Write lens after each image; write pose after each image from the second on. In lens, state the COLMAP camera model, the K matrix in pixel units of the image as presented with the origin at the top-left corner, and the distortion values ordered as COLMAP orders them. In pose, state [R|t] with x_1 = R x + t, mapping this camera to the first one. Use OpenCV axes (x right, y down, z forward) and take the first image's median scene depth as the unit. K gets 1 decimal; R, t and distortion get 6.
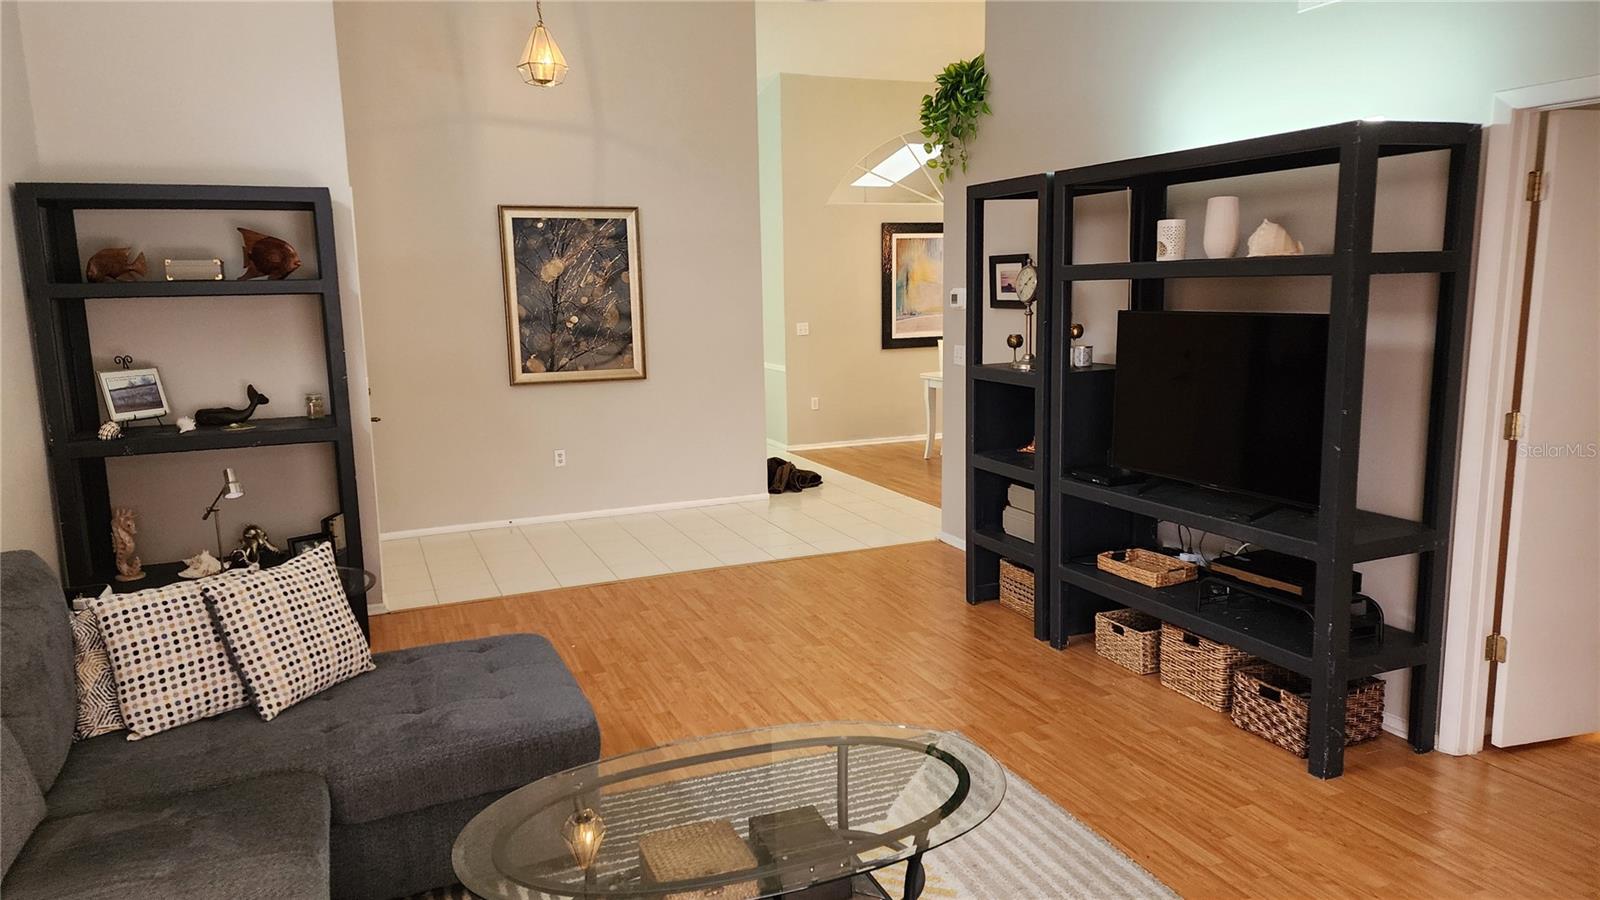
lens RADIAL K [[1061.3, 0, 778.8], [0, 1061.3, 455.6], [0, 0, 1]] dist [0.118342, -0.107693]
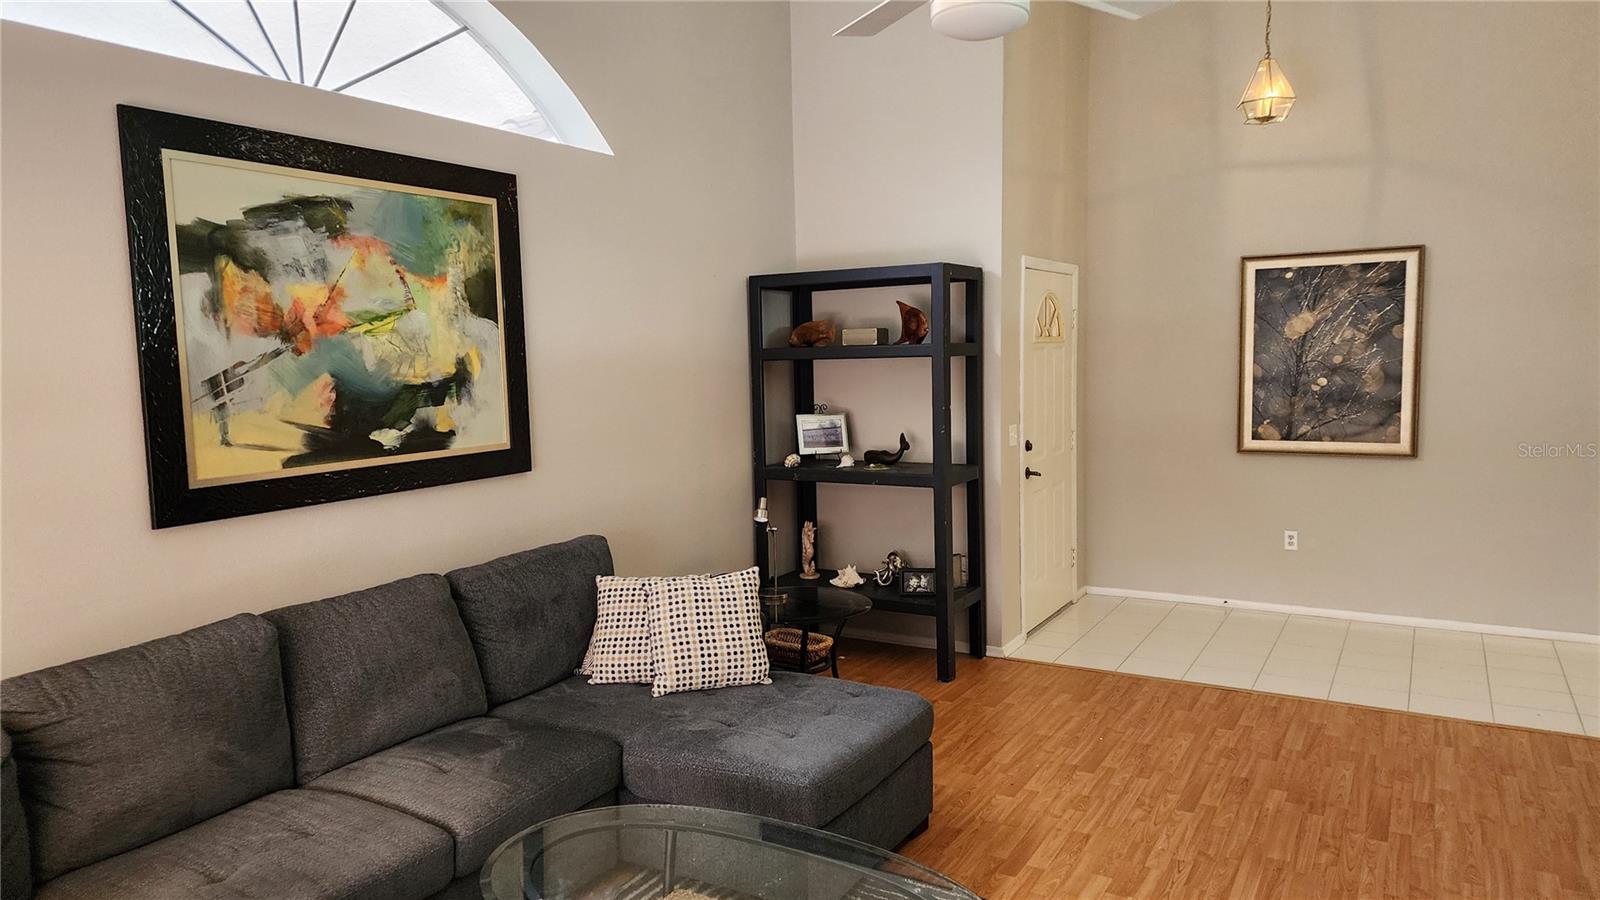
lens RADIAL K [[1078.8, 0, 800.0], [0, 1078.8, 450.0], [0, 0, 1]] dist [0.122255, -0.120472]
pose [[0.612838, 0.082730, -0.785866, 0.260219], [-0.121963, 0.992490, 0.009373, -0.031783], [0.780740, 0.090102, 0.618326, 0.138818]]
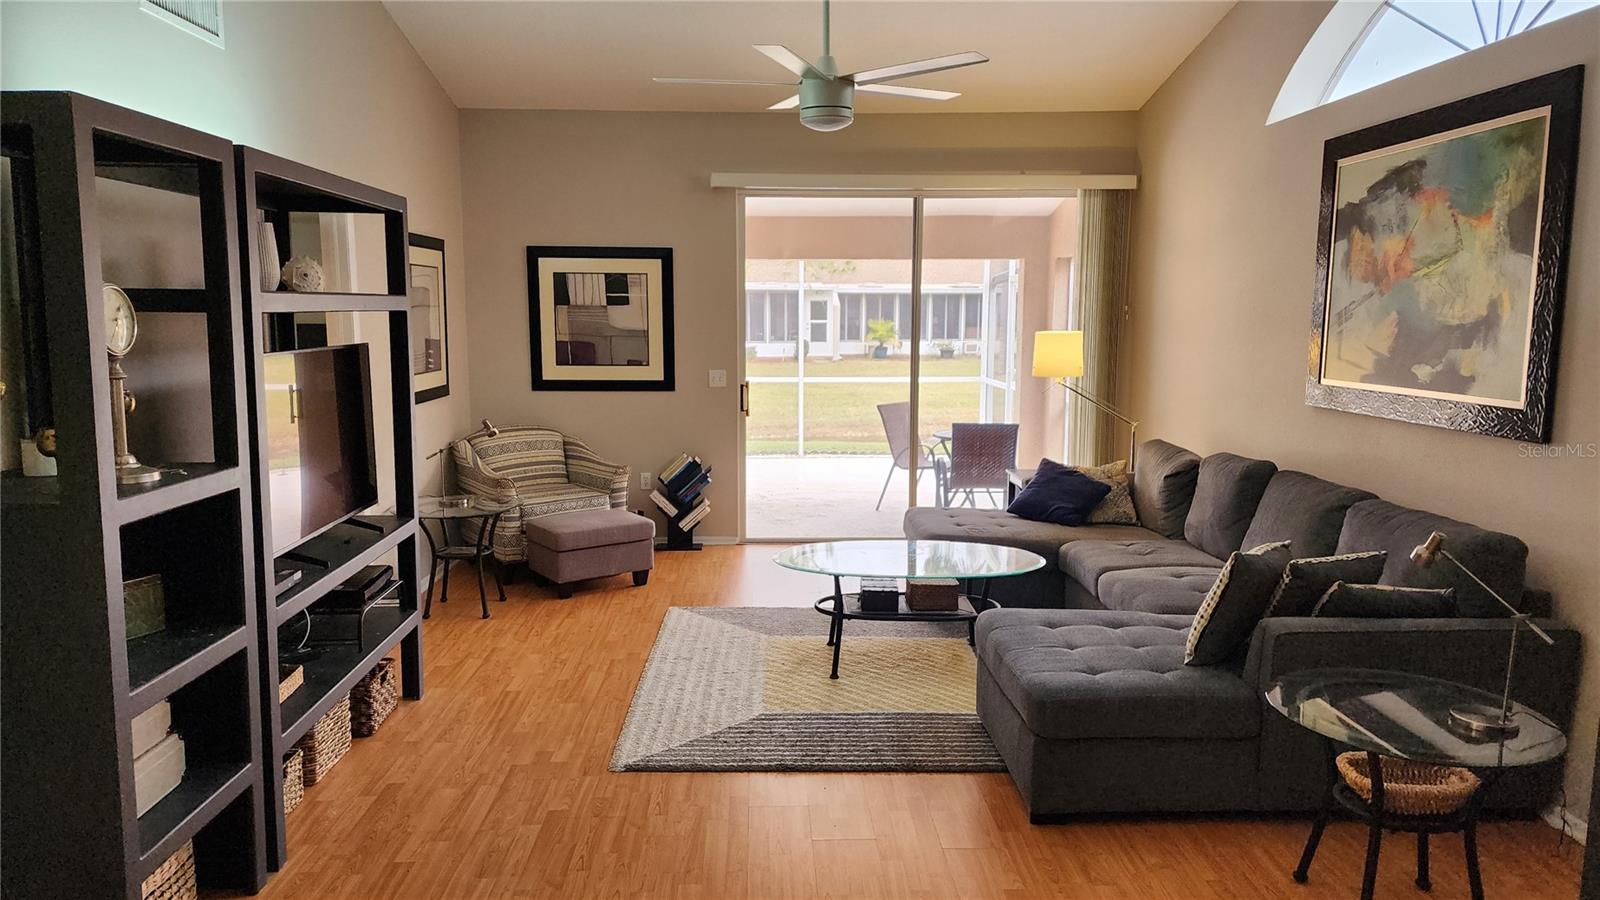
lens RADIAL K [[1078.8, 0, 800.0], [0, 1078.8, 450.0], [0, 0, 1]] dist [0.122255, -0.120472]
pose [[-0.940920, -0.024847, 0.337716, -0.181901], [0.072688, 0.959238, 0.273092, -0.156294], [-0.330736, 0.281505, -0.900760, 0.981725]]
